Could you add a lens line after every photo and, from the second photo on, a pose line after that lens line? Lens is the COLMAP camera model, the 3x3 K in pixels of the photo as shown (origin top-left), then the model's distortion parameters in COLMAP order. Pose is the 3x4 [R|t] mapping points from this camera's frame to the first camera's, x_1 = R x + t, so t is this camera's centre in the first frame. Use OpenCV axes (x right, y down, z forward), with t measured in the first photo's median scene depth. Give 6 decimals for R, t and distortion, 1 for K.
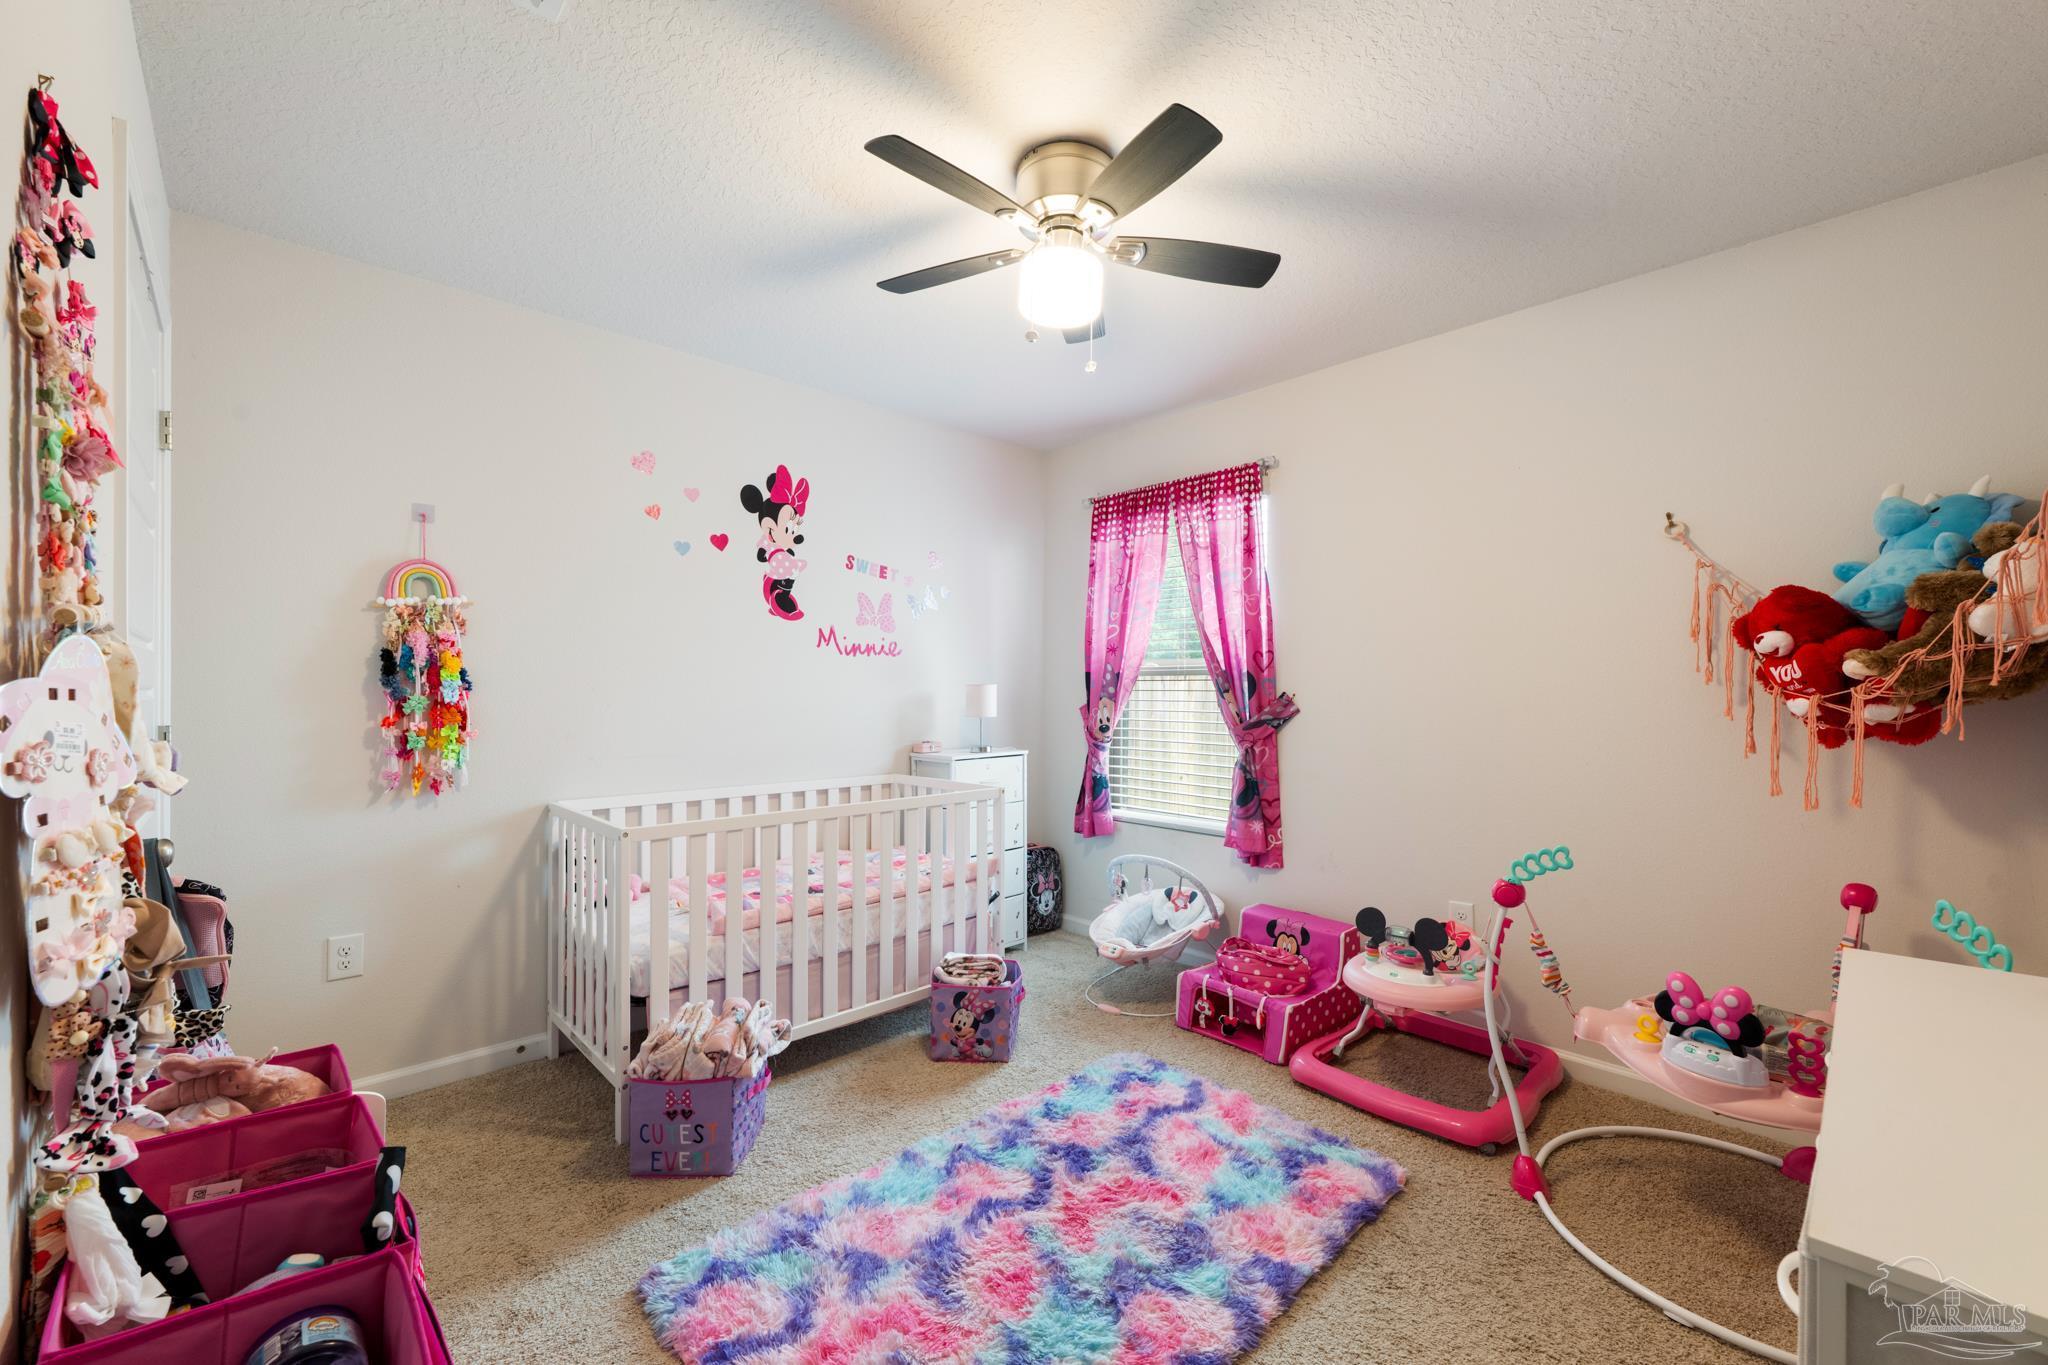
lens RADIAL K [[814.6, 0, 1035.6], [0, 814.6, 688.3], [0, 0, 1]] dist [0.000048, -0.000135]
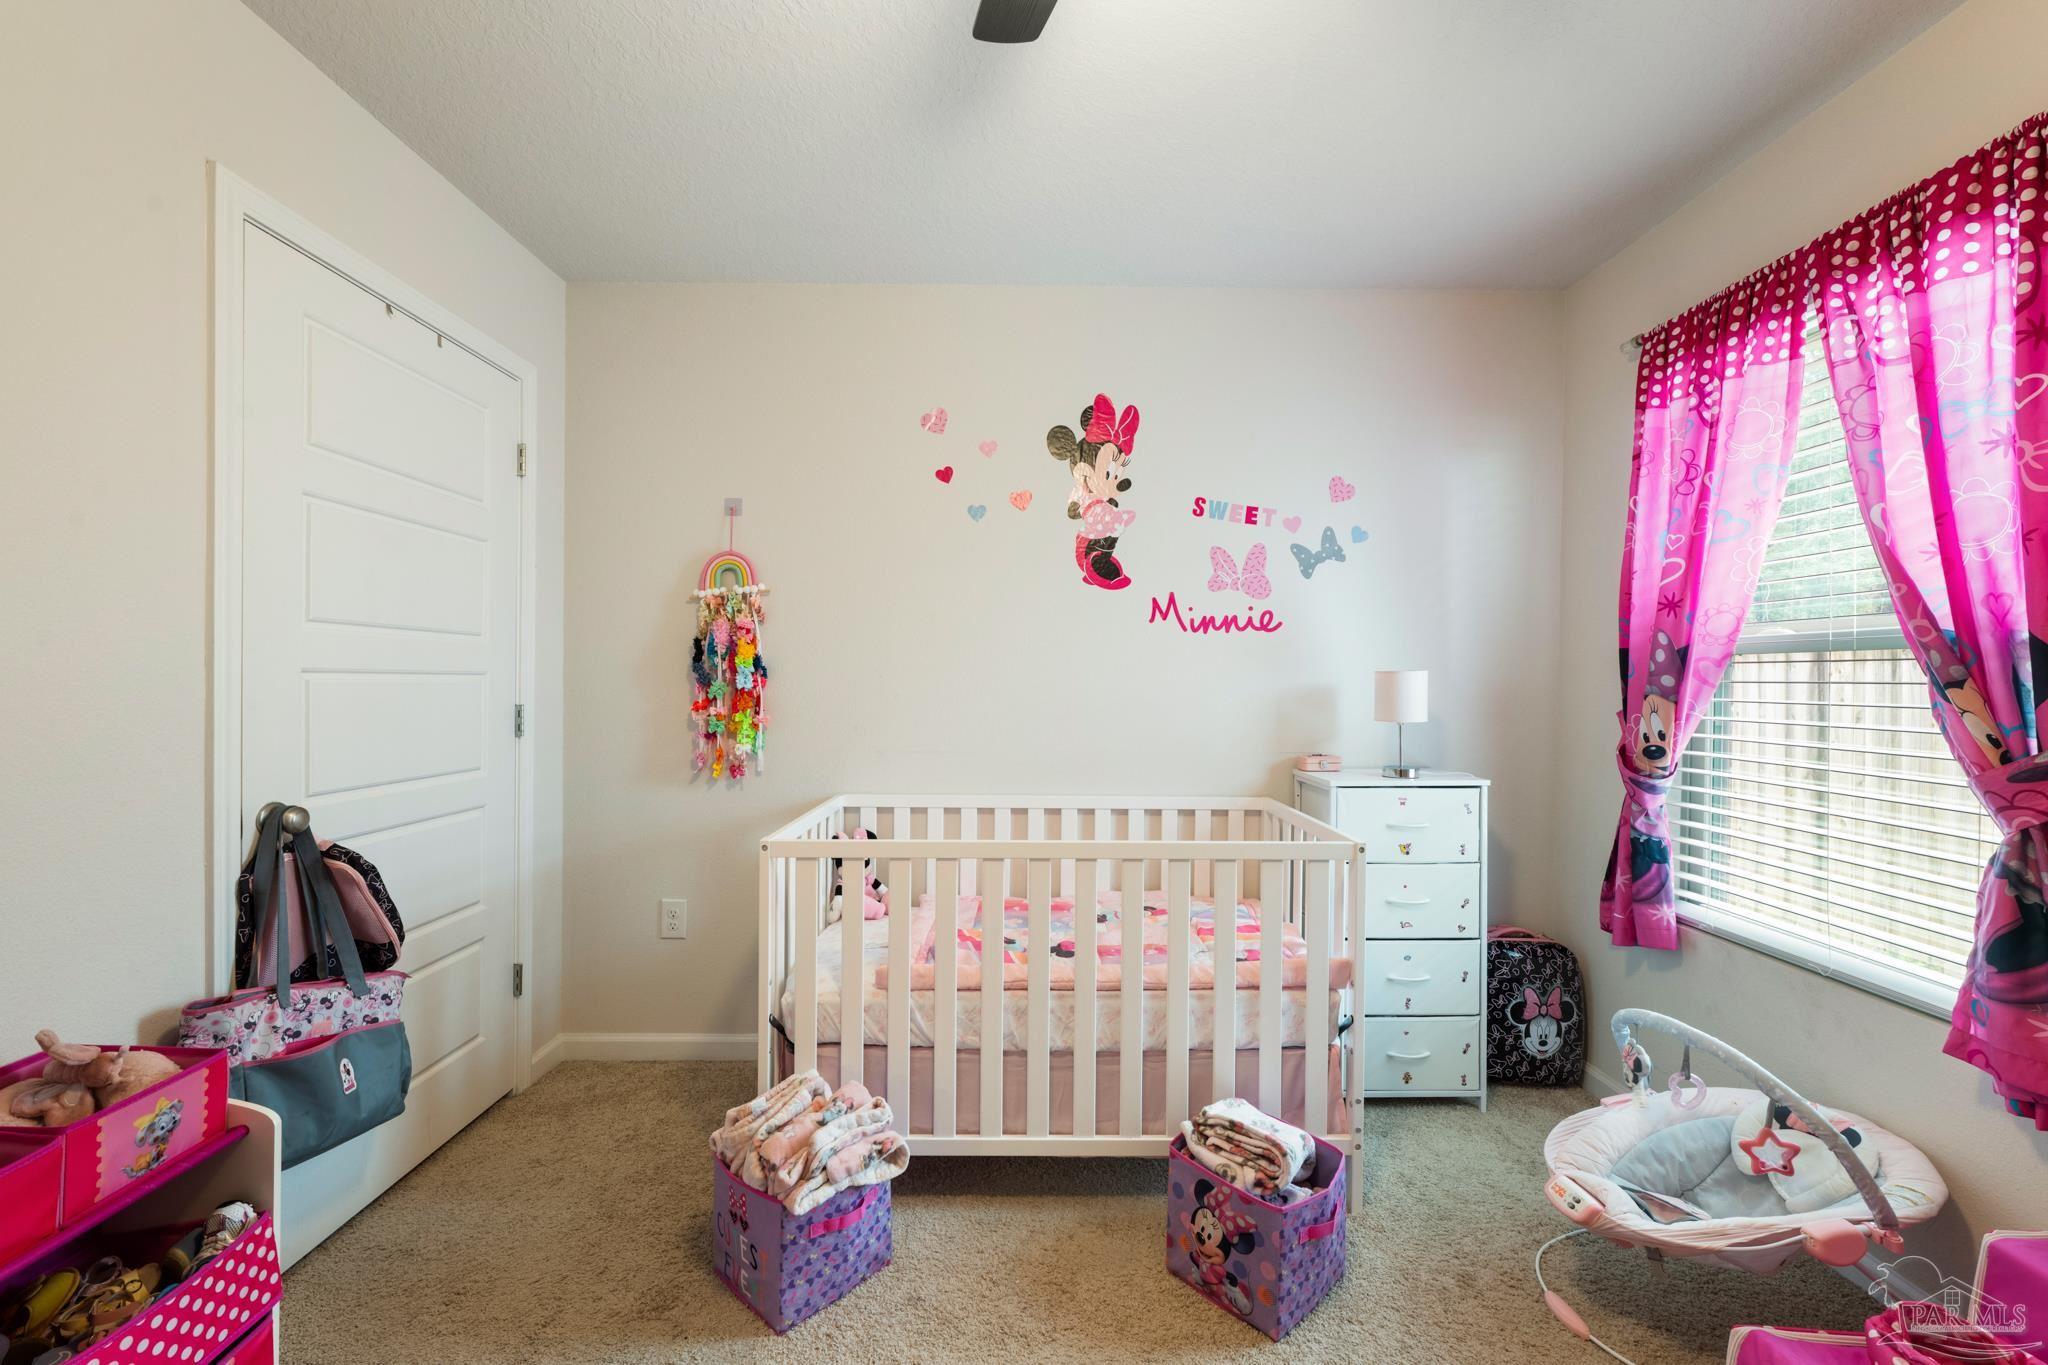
lens RADIAL K [[814.6, 0, 1021.0], [0, 814.6, 678.5], [0, 0, 1]] dist [0.000048, -0.000135]
pose [[0.727046, 0.003195, -0.686582, 0.171203], [-0.004025, 0.999992, 0.000391, 0.002270], [0.686577, 0.002480, 0.727053, 0.362834]]
